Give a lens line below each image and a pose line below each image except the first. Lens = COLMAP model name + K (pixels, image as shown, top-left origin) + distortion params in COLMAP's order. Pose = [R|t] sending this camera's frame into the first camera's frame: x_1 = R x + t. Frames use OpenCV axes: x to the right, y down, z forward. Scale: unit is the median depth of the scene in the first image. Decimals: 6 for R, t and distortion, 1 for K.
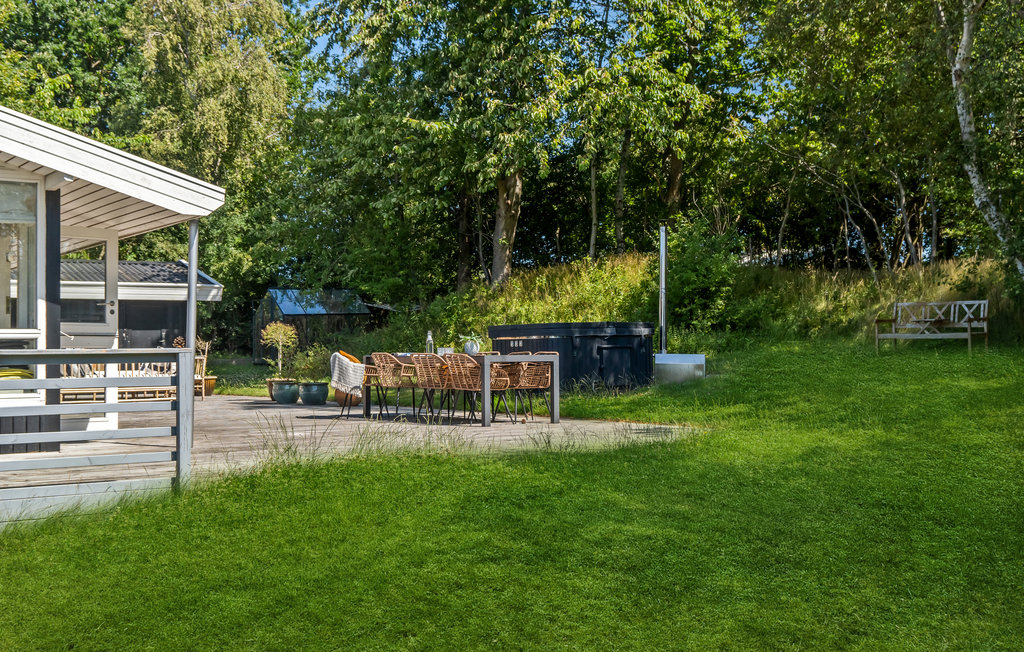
lens RADIAL K [[1178.4, 0, 512.0], [0, 1178.4, 327.6], [0, 0, 1]] dist [-0.003536, 0.000000]
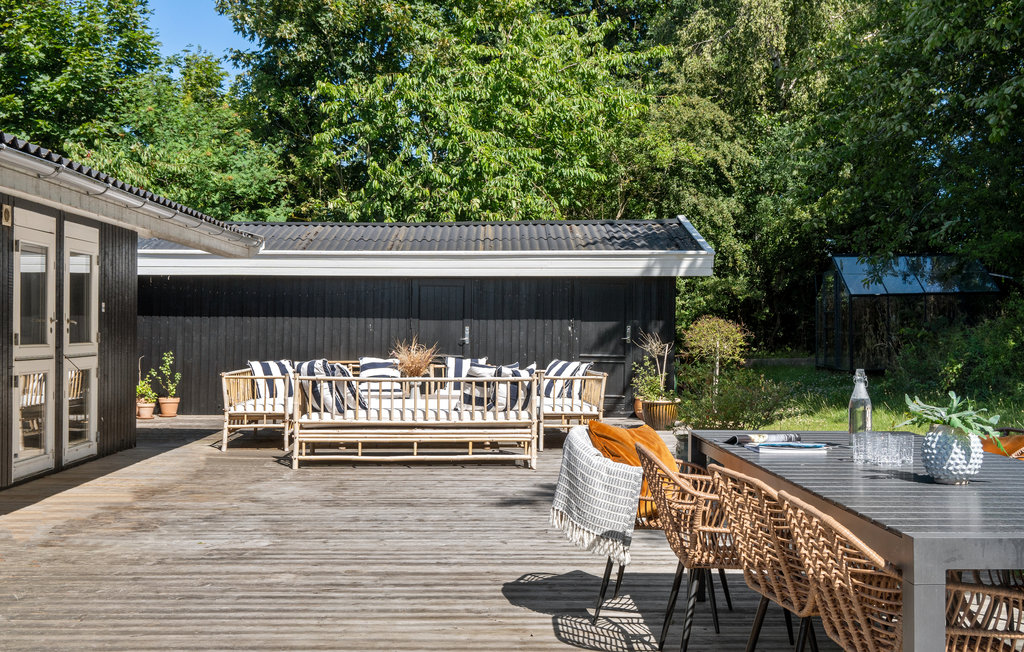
lens RADIAL K [[1160.9, 0, 511.7], [0, 1160.9, 324.4], [0, 0, 1]] dist [-0.002012, 0.000000]
pose [[0.824687, 0.008977, -0.565518, 0.015354], [0.003041, 0.999789, 0.020304, -0.008236], [0.565581, -0.018464, 0.824486, 0.362331]]
